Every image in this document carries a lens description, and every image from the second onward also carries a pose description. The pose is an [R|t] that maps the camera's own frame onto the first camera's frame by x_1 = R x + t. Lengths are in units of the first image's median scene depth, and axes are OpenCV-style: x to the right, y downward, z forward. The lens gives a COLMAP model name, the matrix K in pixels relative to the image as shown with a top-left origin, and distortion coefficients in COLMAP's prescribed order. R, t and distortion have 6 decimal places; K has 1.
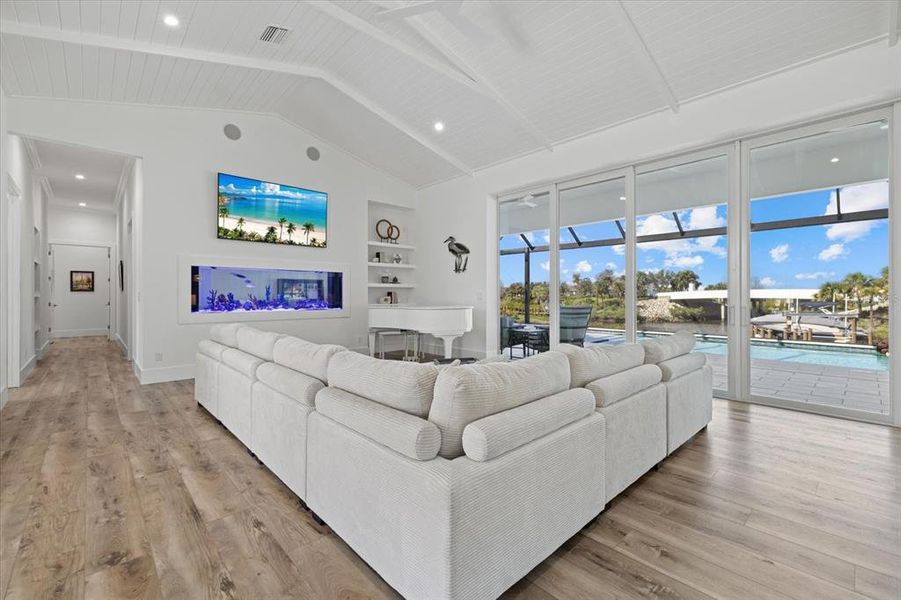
lens RADIAL K [[389.8, 0, 453.4], [0, 389.8, 292.2], [0, 0, 1]] dist [-0.001079, 0.000168]
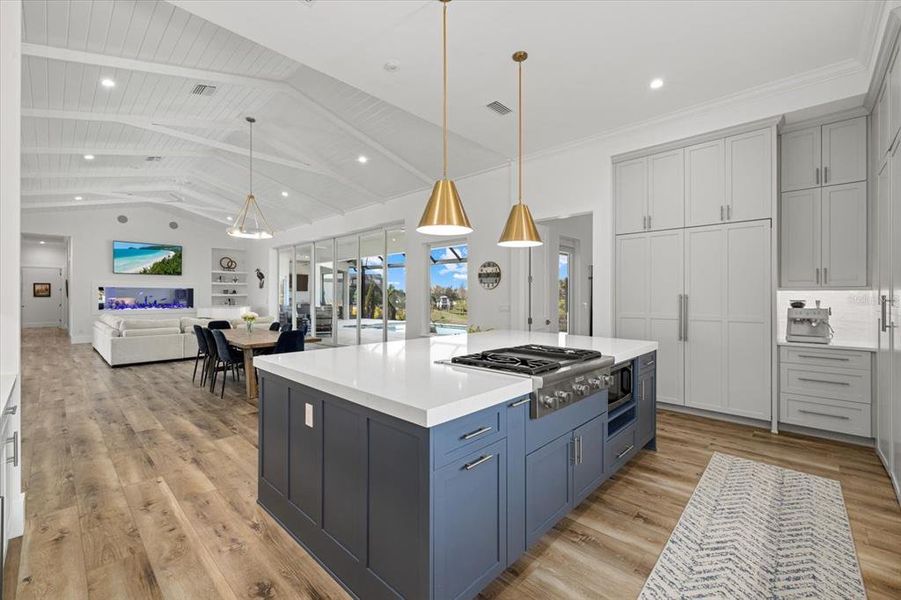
lens RADIAL K [[380.5, 0, 448.2], [0, 380.5, 293.9], [0, 0, 1]] dist [0.010089, -0.000204]
pose [[0.998738, 0.002064, 0.050187, 0.749285], [-0.002138, 0.999997, 0.001422, -0.027711], [-0.050184, -0.001528, 0.998739, -0.781782]]
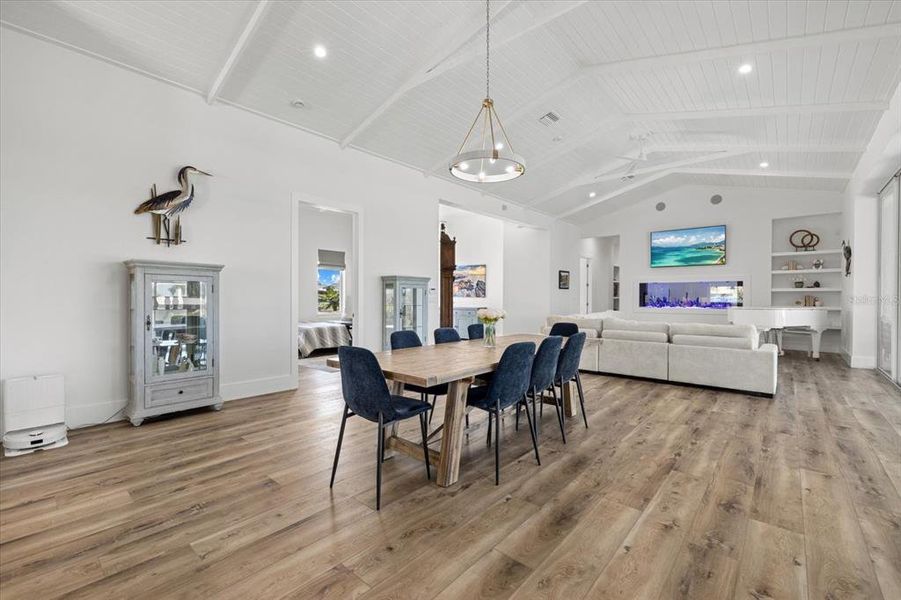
lens RADIAL K [[386.0, 0, 455.1], [0, 386.0, 298.7], [0, 0, 1]] dist [0.000587, 0.000047]
pose [[0.112228, 0.002629, -0.993679, 0.820219], [0.005733, 0.999978, 0.003293, -0.001147], [0.993666, -0.006066, 0.112211, -0.102403]]
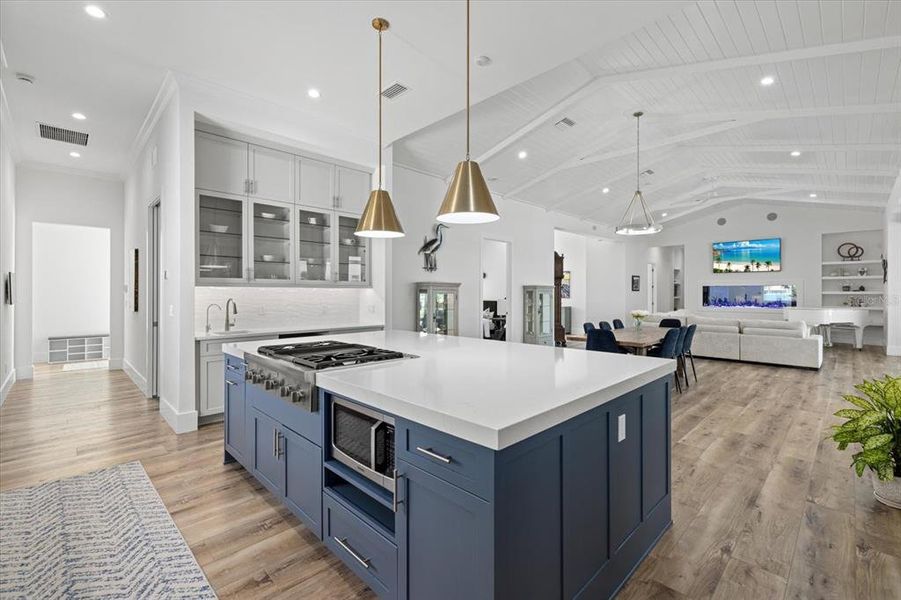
lens RADIAL K [[389.8, 0, 453.4], [0, 389.8, 292.2], [0, 0, 1]] dist [-0.001079, 0.000168]
pose [[0.029282, -0.004783, -0.999560, 1.137728], [0.006279, 0.999970, -0.004601, -0.021994], [0.999551, -0.006141, 0.029311, -0.395683]]
